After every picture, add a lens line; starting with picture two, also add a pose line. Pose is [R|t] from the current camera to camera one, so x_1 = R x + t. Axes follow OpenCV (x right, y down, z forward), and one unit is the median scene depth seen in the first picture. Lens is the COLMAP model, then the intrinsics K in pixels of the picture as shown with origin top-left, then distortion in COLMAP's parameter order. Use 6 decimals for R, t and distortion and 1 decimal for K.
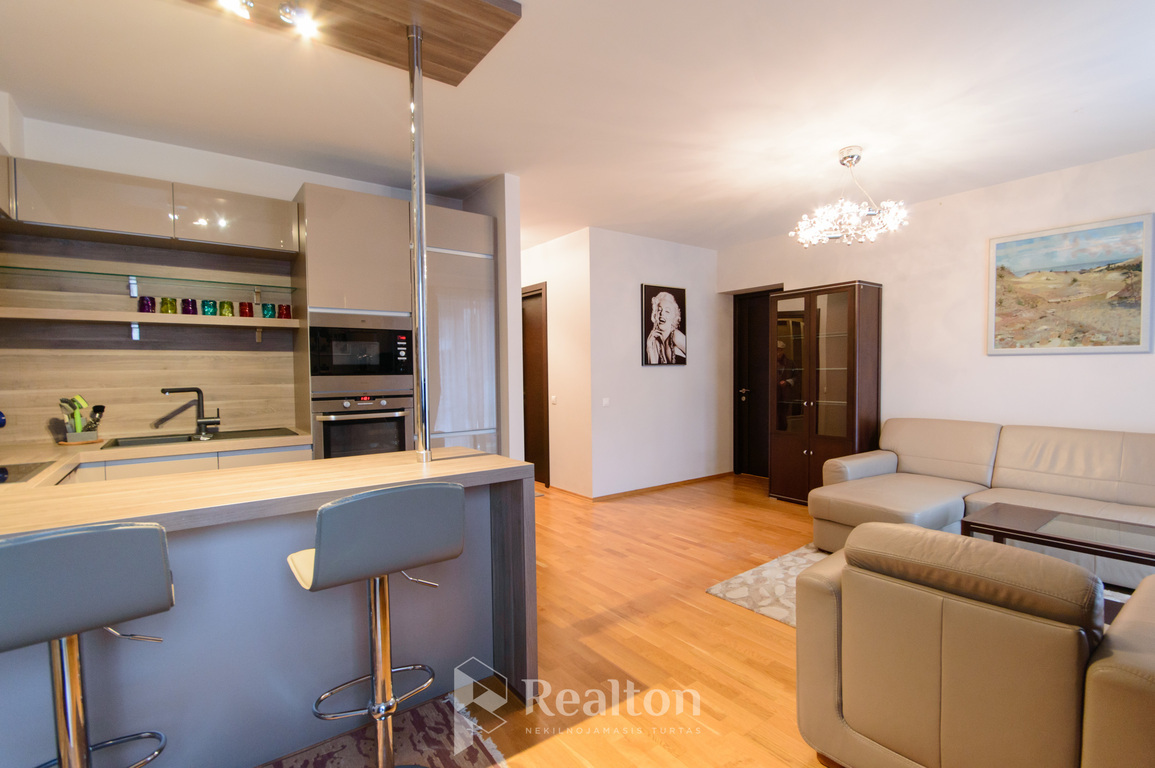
lens RADIAL K [[531.6, 0, 578.0], [0, 531.6, 380.6], [0, 0, 1]] dist [-0.000179, 0.000010]
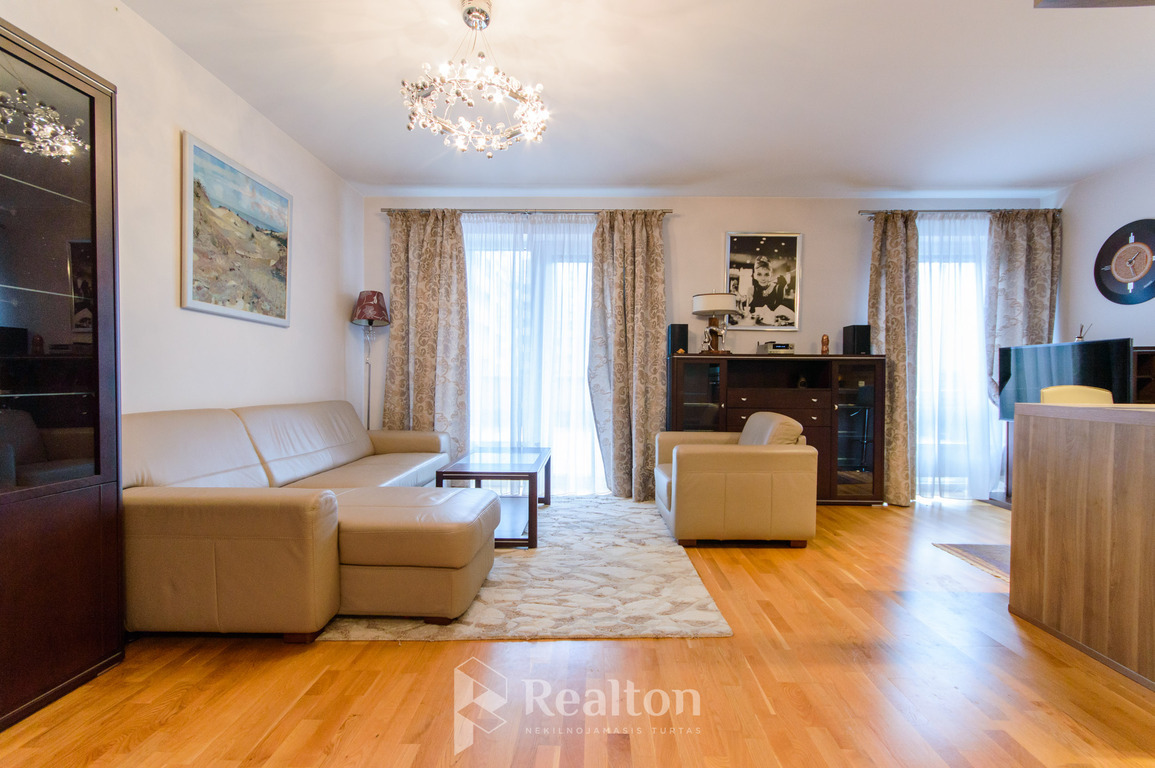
lens RADIAL K [[510.5, 0, 585.7], [0, 510.5, 392.6], [0, 0, 1]] dist [0.002033, 0.000004]
pose [[-0.796979, -0.011767, 0.603892, -0.006313], [0.008511, 0.999492, 0.030708, 0.046739], [-0.603947, 0.029613, -0.796474, 1.349515]]
